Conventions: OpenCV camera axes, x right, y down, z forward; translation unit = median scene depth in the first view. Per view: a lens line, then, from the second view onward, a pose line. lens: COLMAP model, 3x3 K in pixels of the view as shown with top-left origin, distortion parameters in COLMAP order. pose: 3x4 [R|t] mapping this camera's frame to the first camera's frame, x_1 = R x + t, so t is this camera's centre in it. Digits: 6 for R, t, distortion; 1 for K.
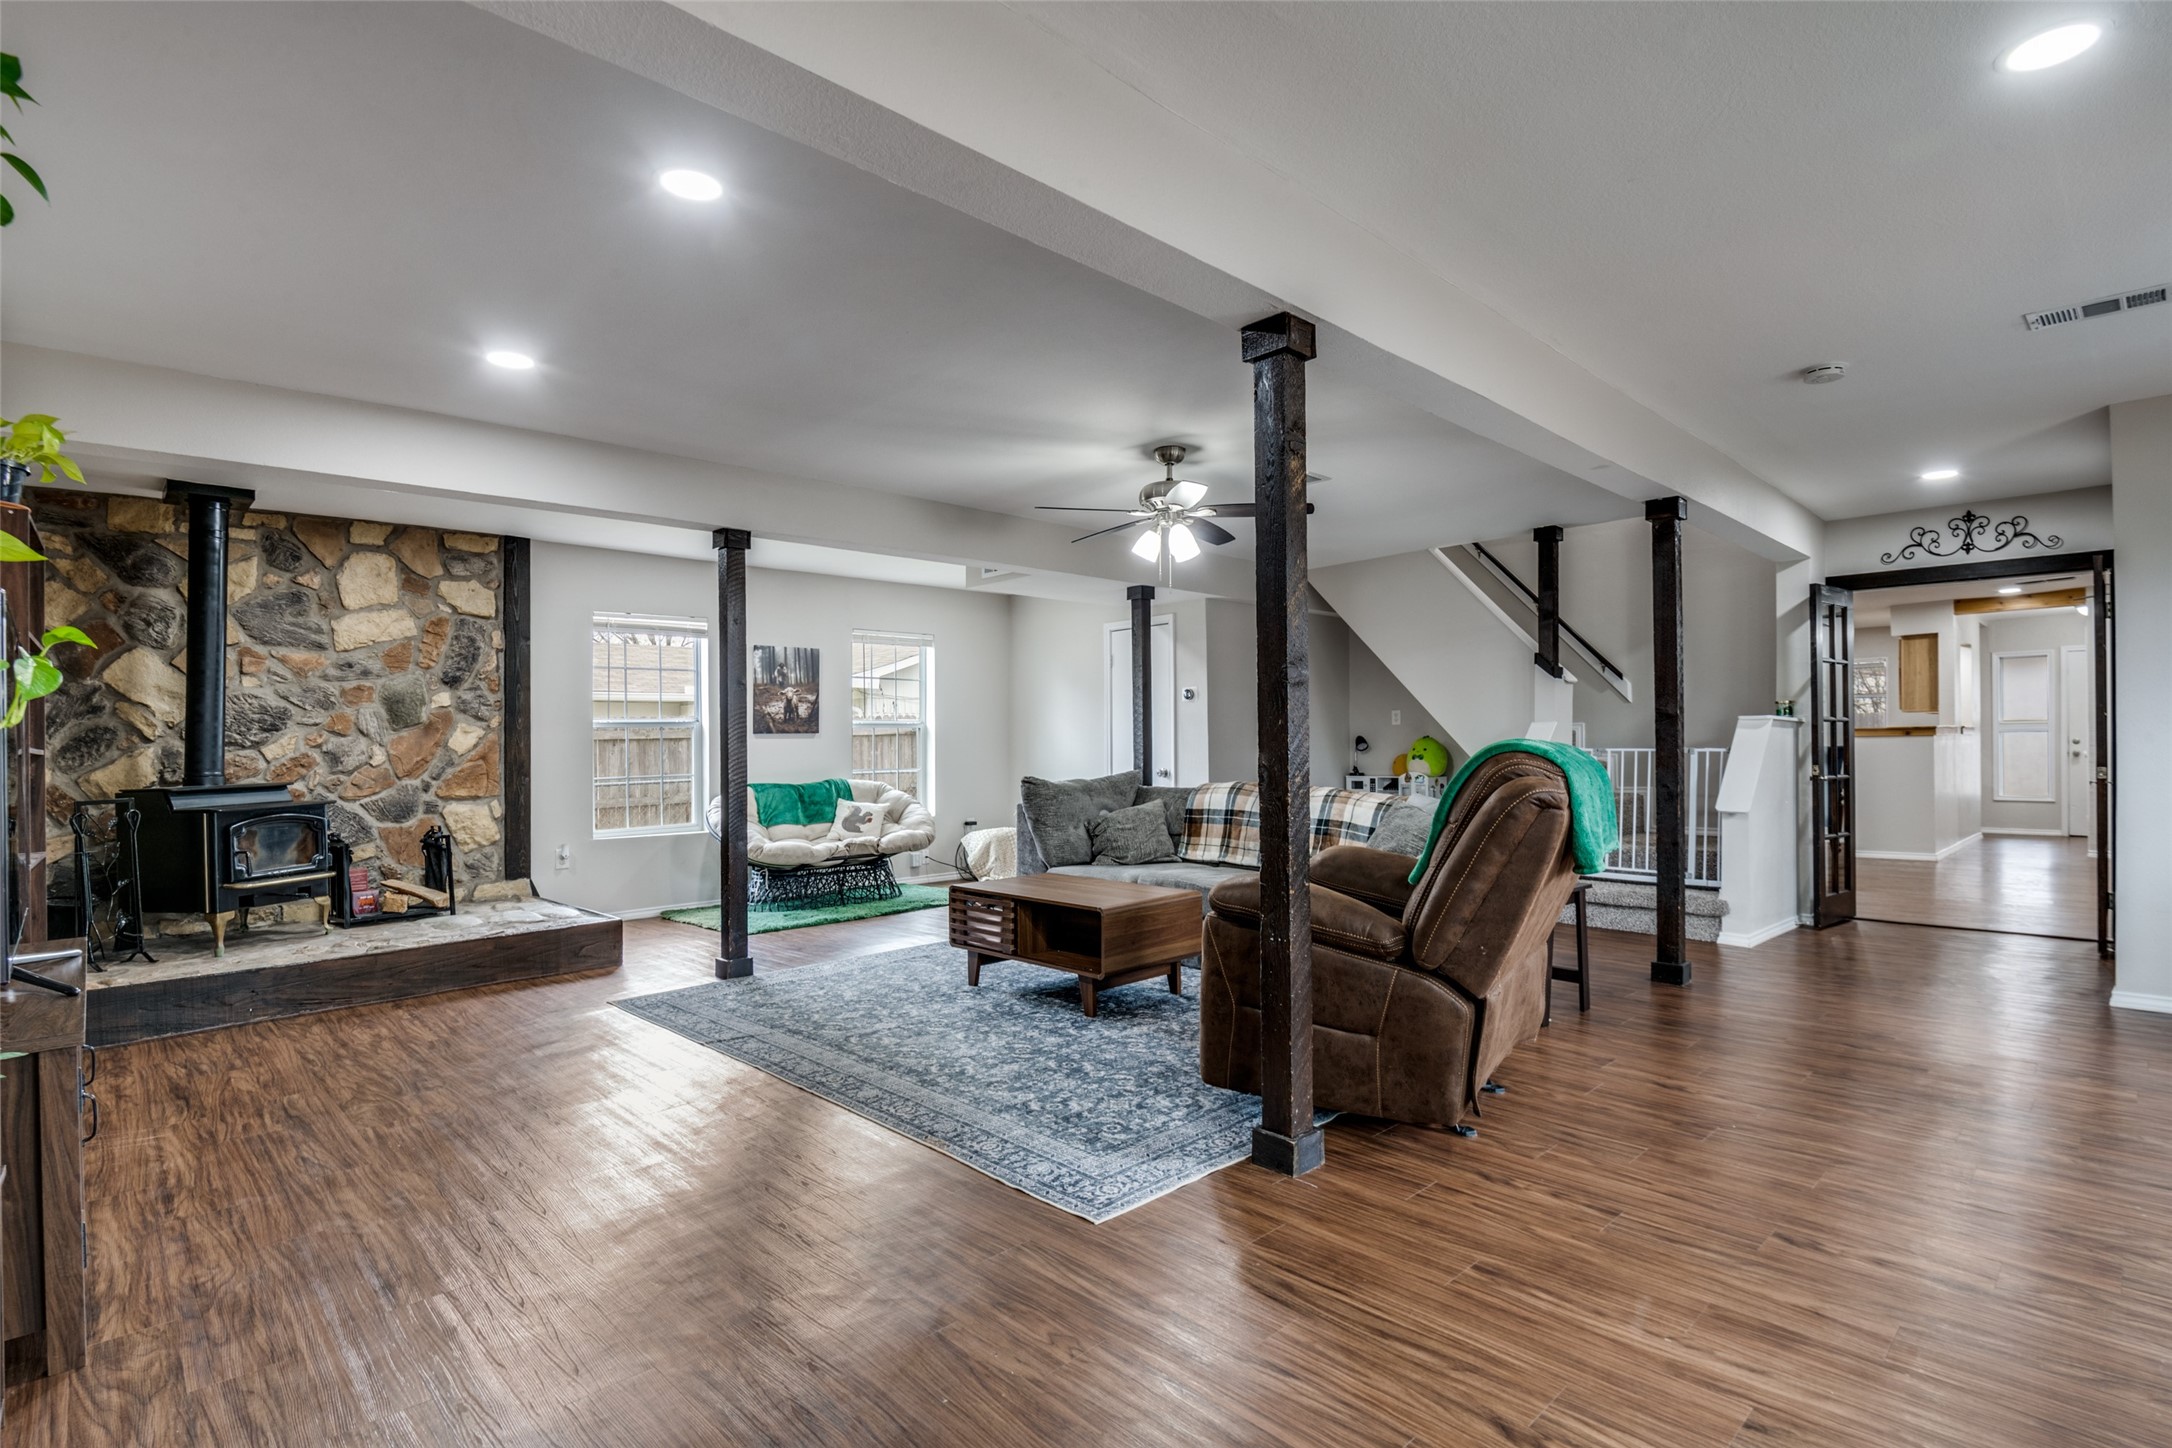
lens RADIAL K [[1047.0, 0, 1097.2], [0, 1047.0, 737.1], [0, 0, 1]] dist [0.007240, -0.002189]
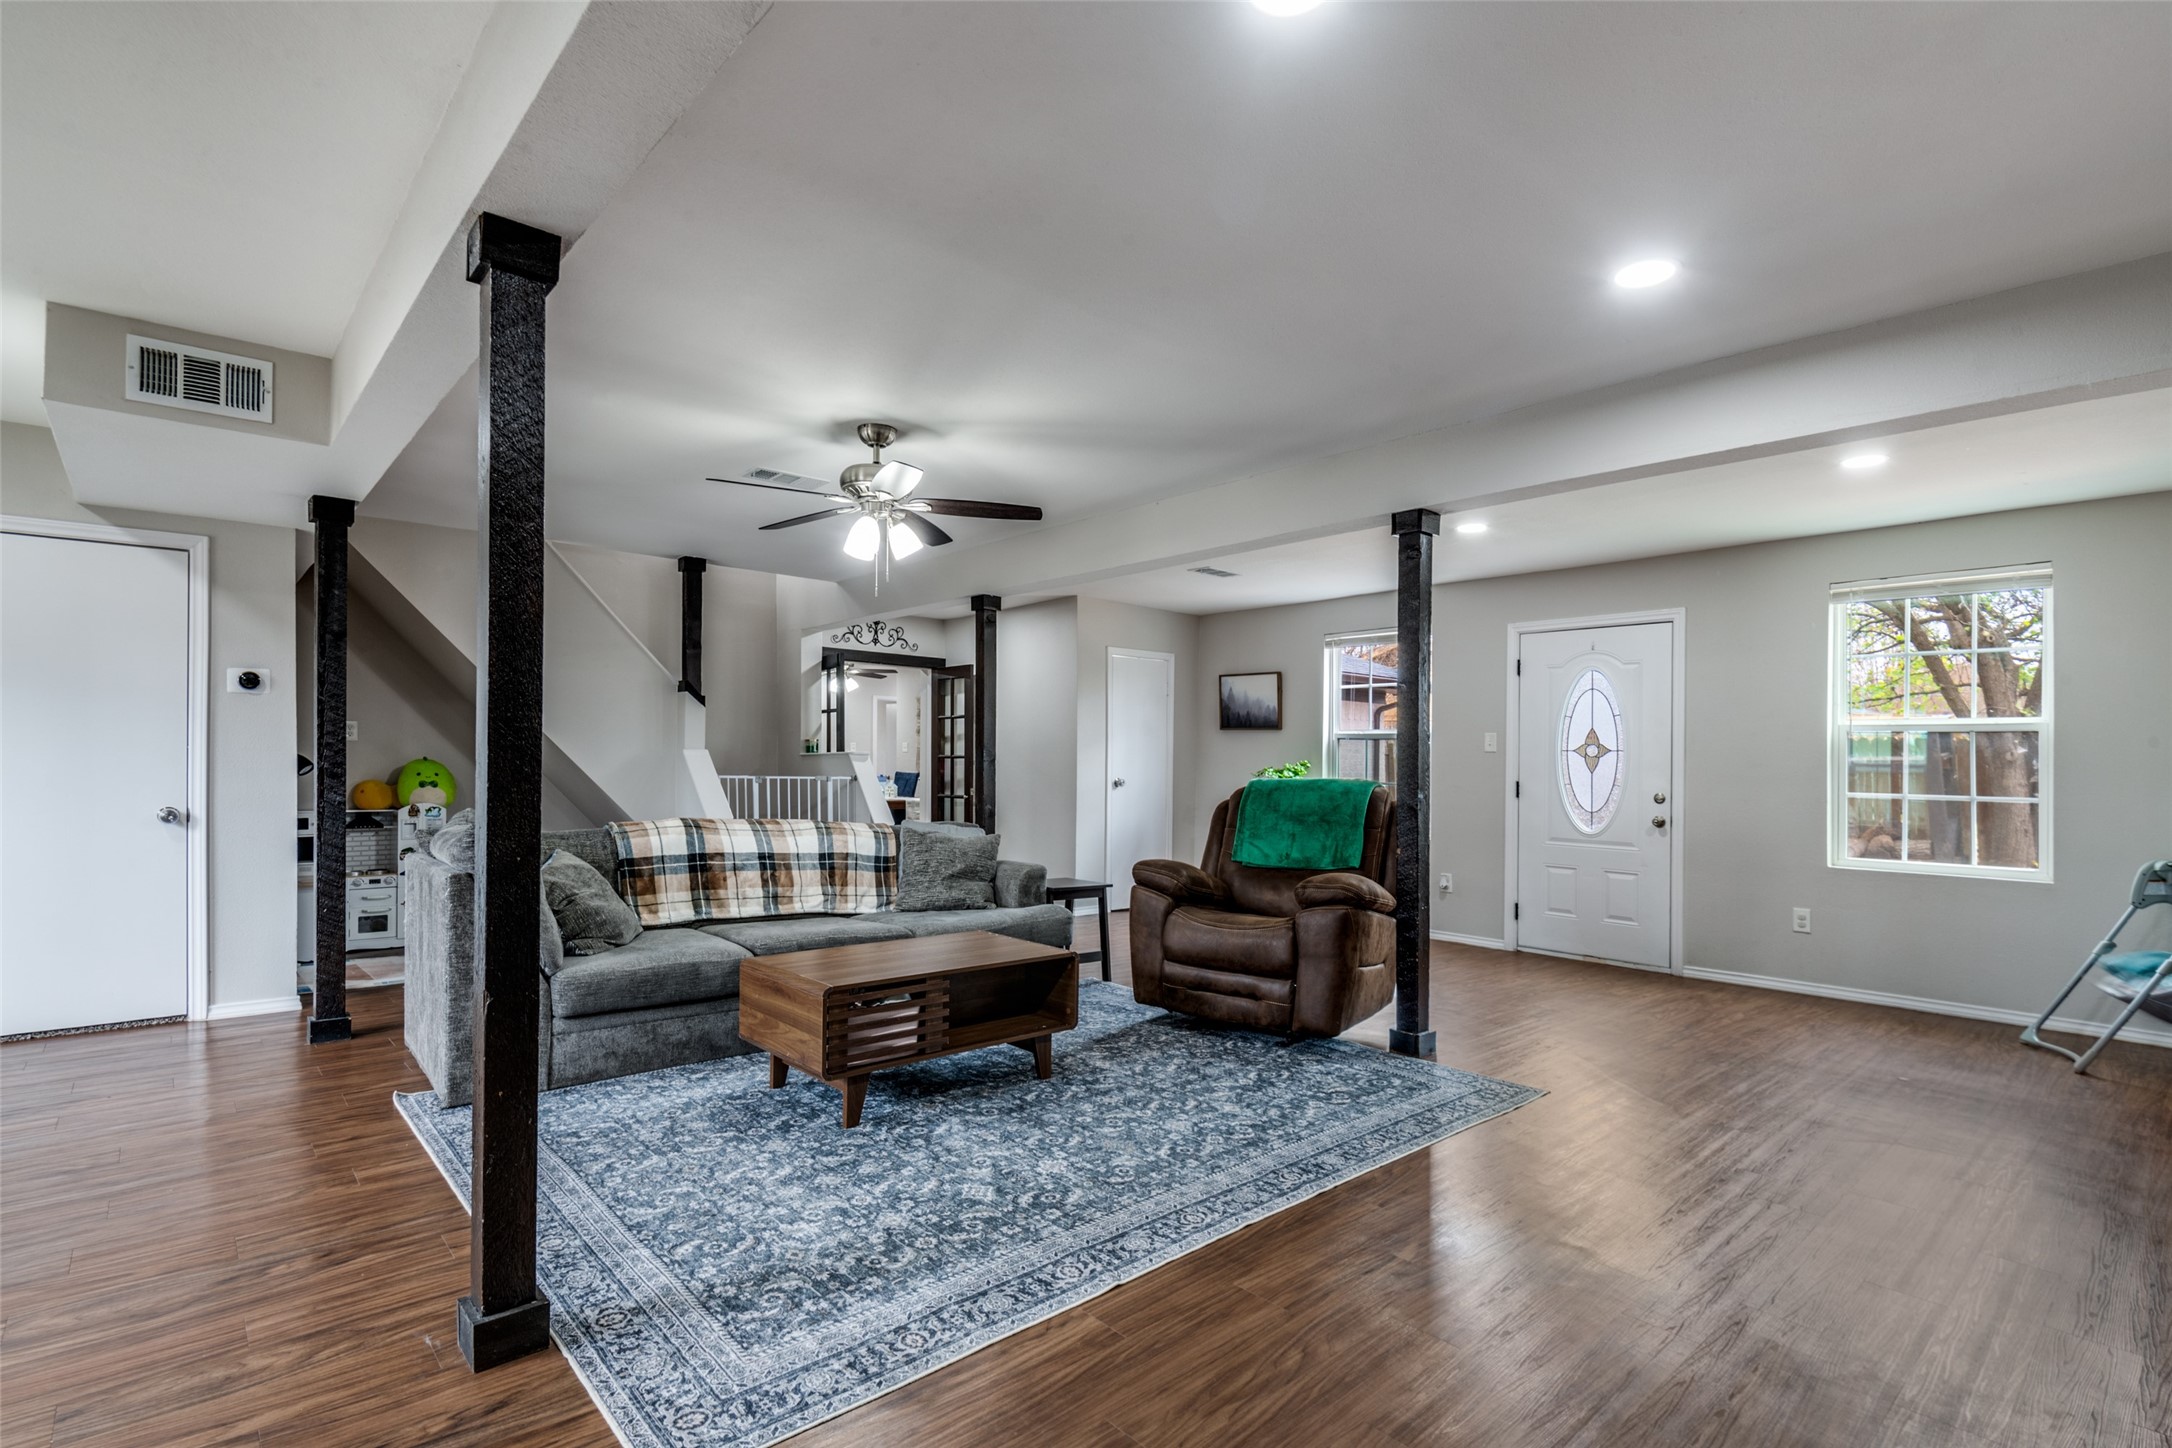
lens RADIAL K [[1047.0, 0, 1073.2], [0, 1047.0, 763.8], [0, 0, 1]] dist [0.007240, -0.002189]
pose [[0.039914, 0.012814, 0.999121, -0.622695], [-0.022636, 0.999673, -0.011917, 0.003762], [-0.998947, -0.022141, 0.040191, 0.645692]]
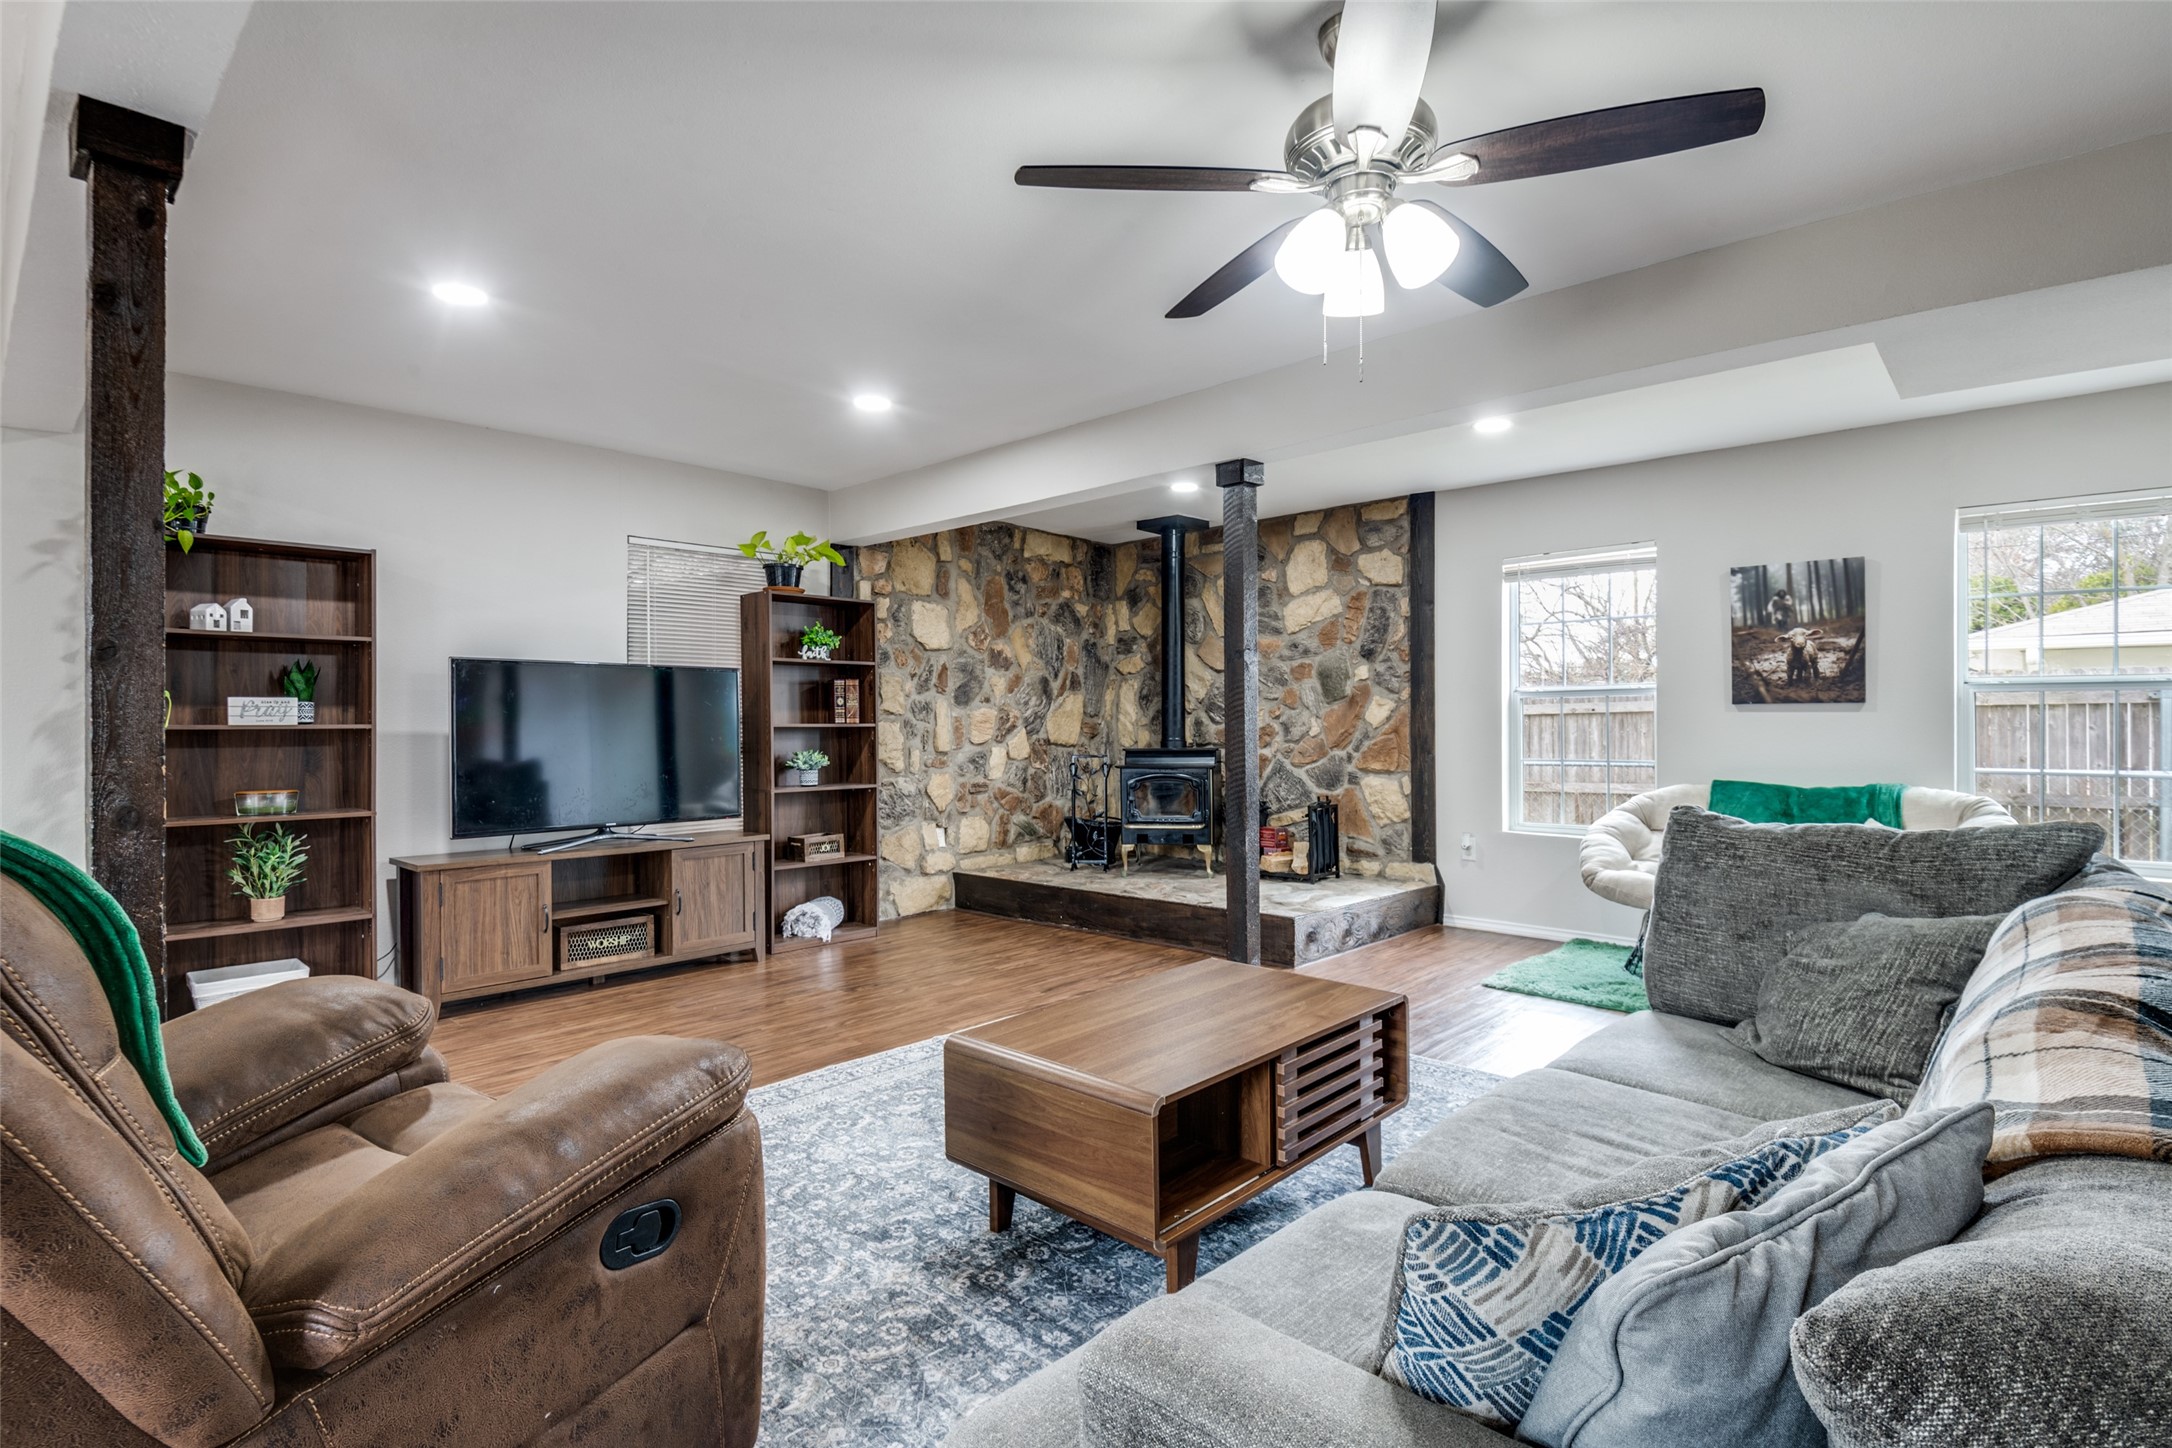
lens RADIAL K [[1047.0, 0, 1088.5], [0, 1047.0, 707.4], [0, 0, 1]] dist [0.007240, -0.002189]
pose [[0.049979, 0.007377, -0.998723, 0.380536], [0.010889, 0.999909, 0.007930, -0.013411], [0.998691, -0.011271, 0.049895, 0.703024]]
